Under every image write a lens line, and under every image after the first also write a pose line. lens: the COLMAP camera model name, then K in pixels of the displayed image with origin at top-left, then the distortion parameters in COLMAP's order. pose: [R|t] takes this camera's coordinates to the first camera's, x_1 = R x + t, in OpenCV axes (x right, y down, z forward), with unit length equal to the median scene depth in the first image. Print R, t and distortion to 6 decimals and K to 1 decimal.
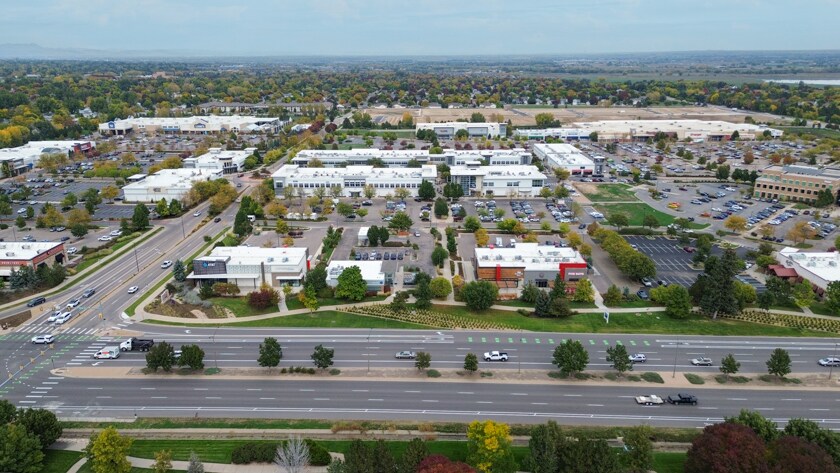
lens RADIAL K [[590.4, 0, 419.1], [0, 590.4, 237.5], [0, 0, 1]] dist [0.079434, -0.077639]
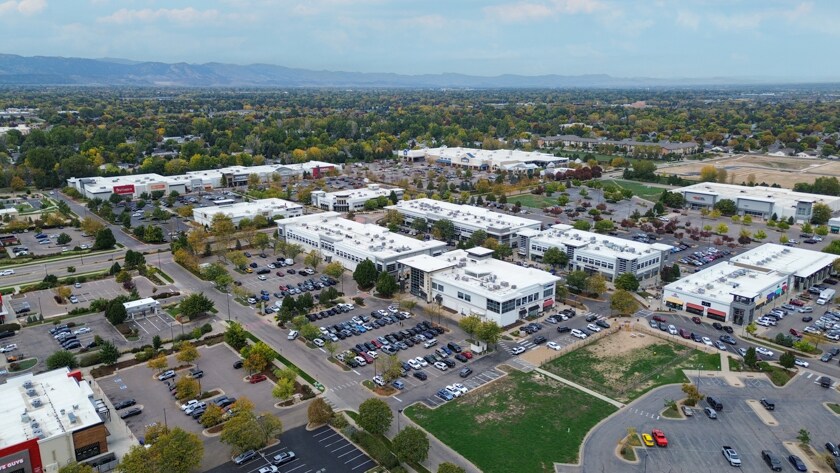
lens RADIAL K [[590.4, 0, 416.9], [0, 590.4, 239.6], [0, 0, 1]] dist [0.079434, -0.077639]
pose [[0.657997, 0.191172, -0.728350, 0.336540], [-0.219893, 0.973860, 0.056958, -0.102259], [0.720200, 0.122681, 0.682834, 0.307563]]
